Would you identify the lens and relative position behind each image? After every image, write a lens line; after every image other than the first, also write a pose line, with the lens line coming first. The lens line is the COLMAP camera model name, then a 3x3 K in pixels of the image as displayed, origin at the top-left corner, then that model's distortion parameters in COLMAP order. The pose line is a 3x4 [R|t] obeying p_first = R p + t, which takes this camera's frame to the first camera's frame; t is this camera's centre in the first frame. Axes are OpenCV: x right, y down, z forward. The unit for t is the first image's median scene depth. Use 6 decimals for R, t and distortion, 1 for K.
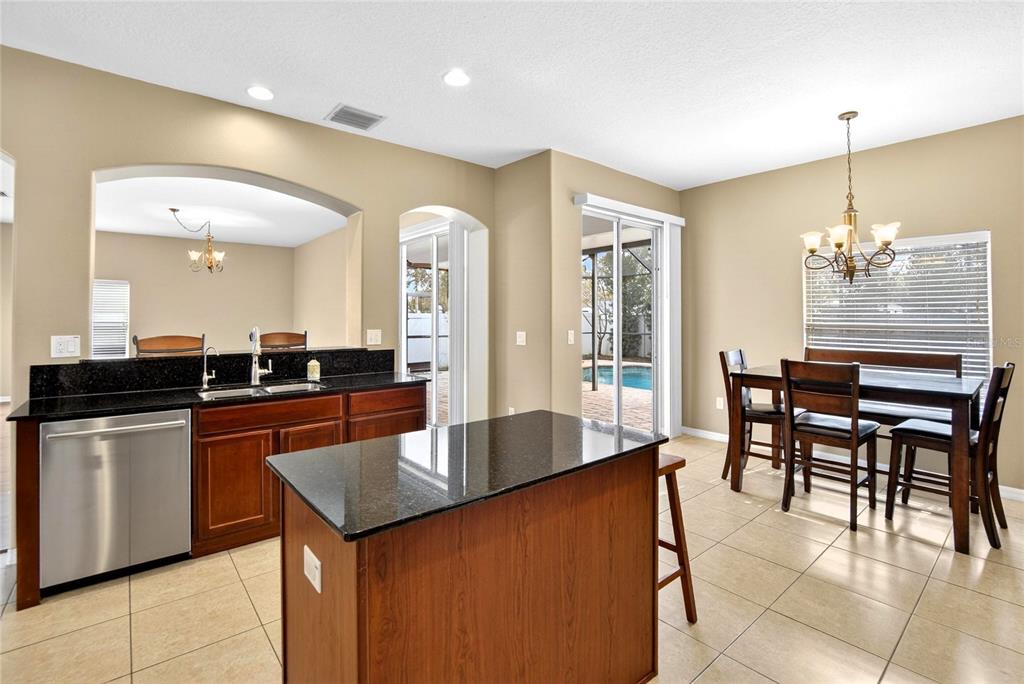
lens RADIAL K [[472.1, 0, 494.8], [0, 472.1, 313.5], [0, 0, 1]] dist [-0.028443, -0.000204]
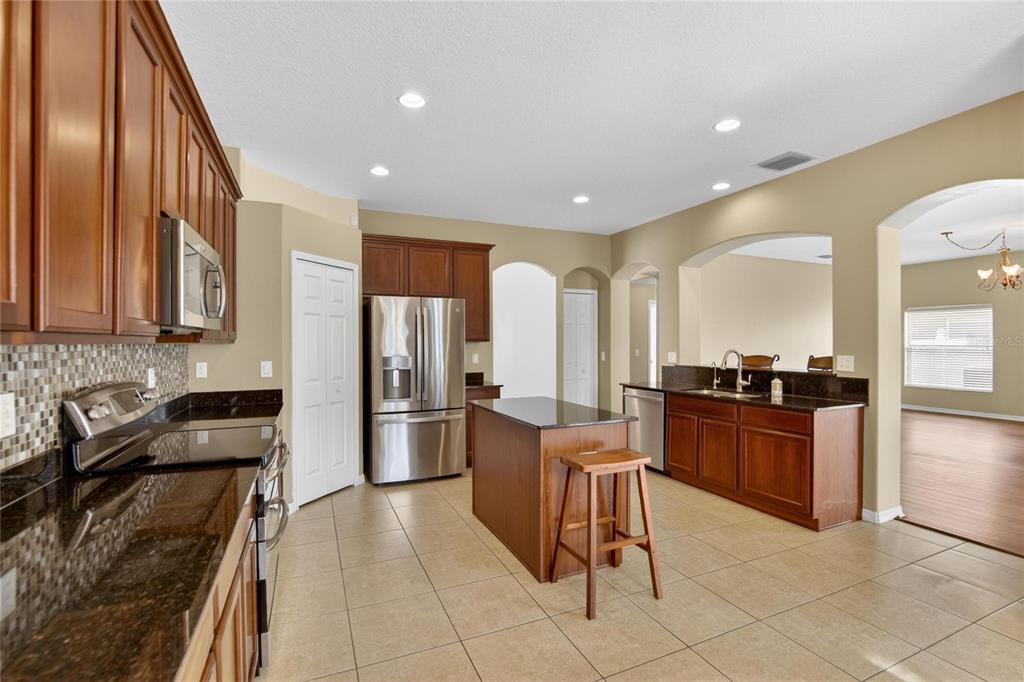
lens RADIAL K [[462.1, 0, 512.0], [0, 462.1, 341.0], [0, 0, 1]] dist [-0.021472, -0.000118]
pose [[-0.262564, 0.000143, -0.964915, 0.977798], [0.012128, 0.999921, -0.003151, -0.001343], [0.964838, -0.012530, -0.262545, 0.708036]]
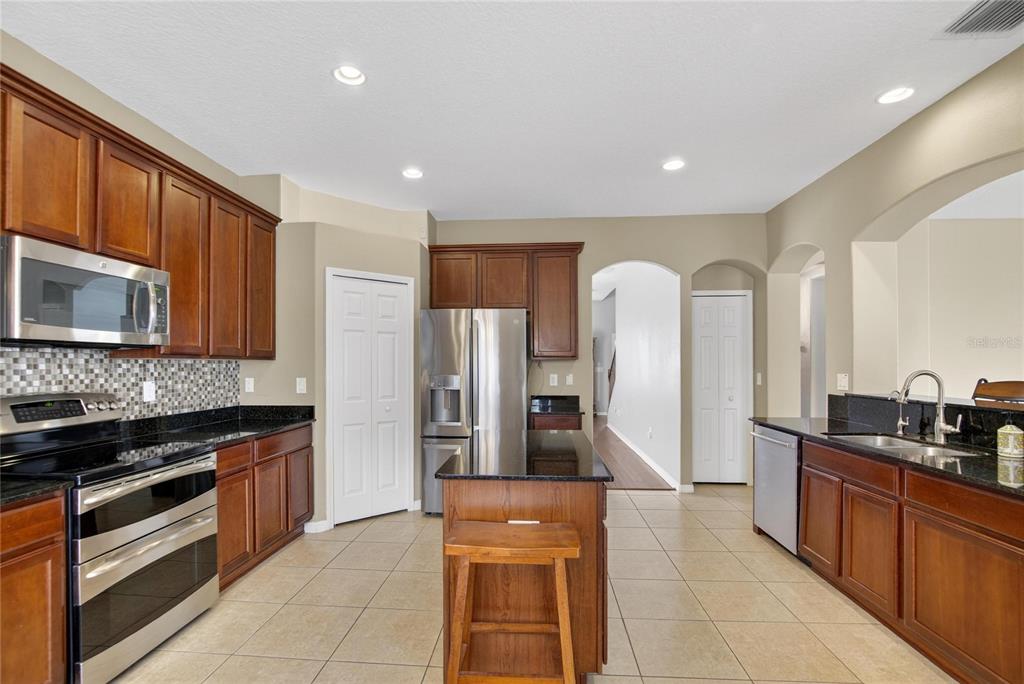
lens RADIAL K [[462.9, 0, 513.5], [0, 462.9, 359.3], [0, 0, 1]] dist [-0.018542, 0.000320]
pose [[-0.680405, -0.003593, -0.732828, 0.547467], [0.010913, 0.999827, -0.015034, 0.013822], [0.732755, -0.018226, -0.680248, 0.995922]]
